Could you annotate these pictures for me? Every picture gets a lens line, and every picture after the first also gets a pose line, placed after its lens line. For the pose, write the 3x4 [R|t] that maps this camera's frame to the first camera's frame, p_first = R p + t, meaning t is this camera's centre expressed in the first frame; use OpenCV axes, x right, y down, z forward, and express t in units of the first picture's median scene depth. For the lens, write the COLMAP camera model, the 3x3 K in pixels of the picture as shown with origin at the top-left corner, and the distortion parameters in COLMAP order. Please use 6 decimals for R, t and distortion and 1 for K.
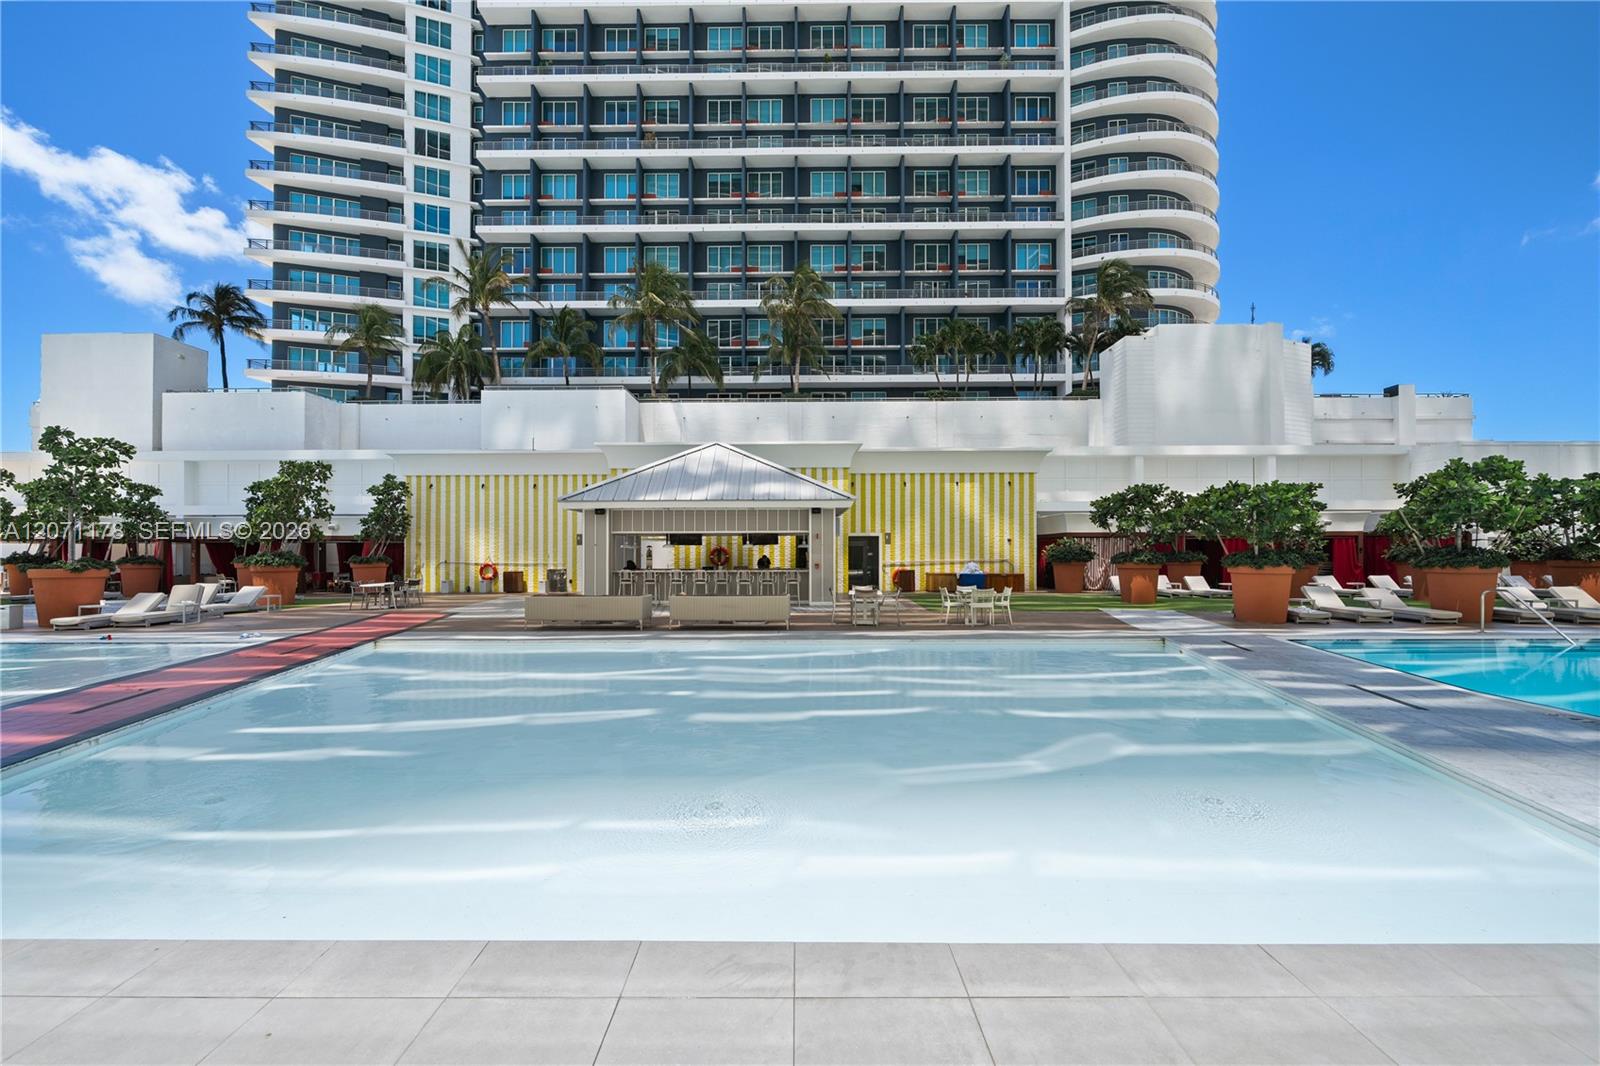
lens RADIAL K [[639.9, 0, 799.2], [0, 639.9, 546.2], [0, 0, 1]] dist [0.001493, 0.000024]
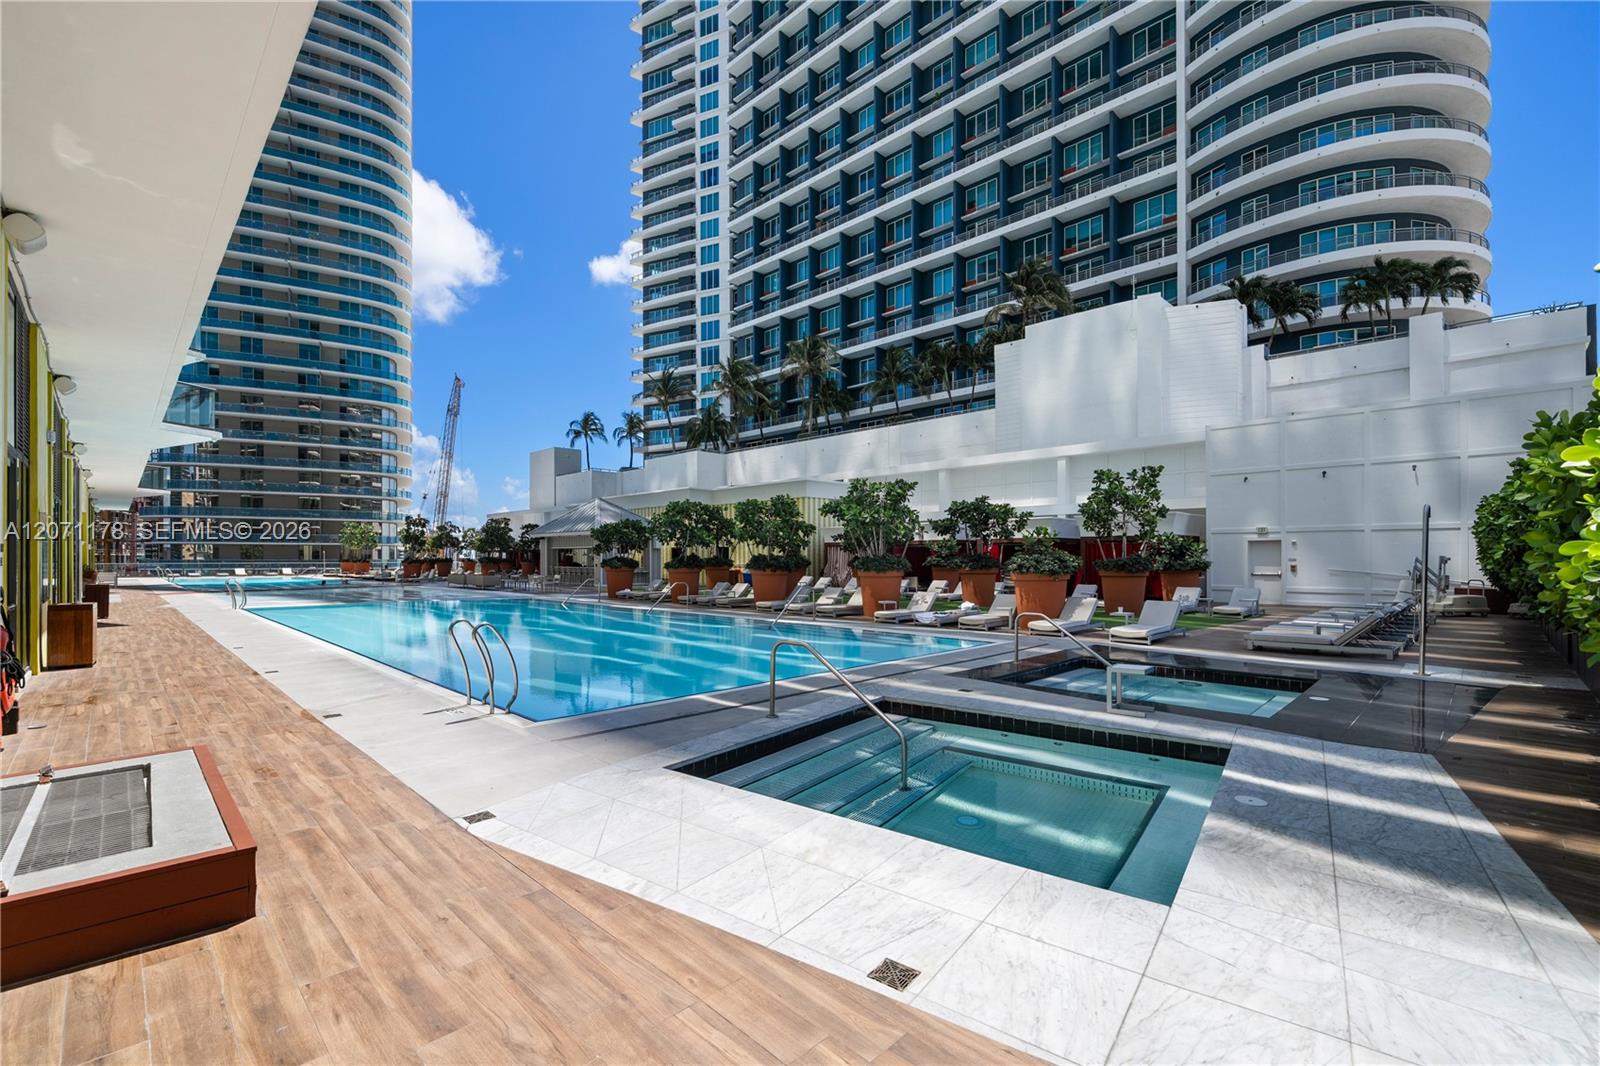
lens RADIAL K [[713.1, 0, 809.8], [0, 713.1, 560.9], [0, 0, 1]] dist [0.000181, -0.000012]
pose [[0.705881, 0.006657, -0.708299, 0.744906], [0.006078, 0.999862, 0.015454, -0.004379], [0.708304, -0.015214, 0.705743, -0.005201]]
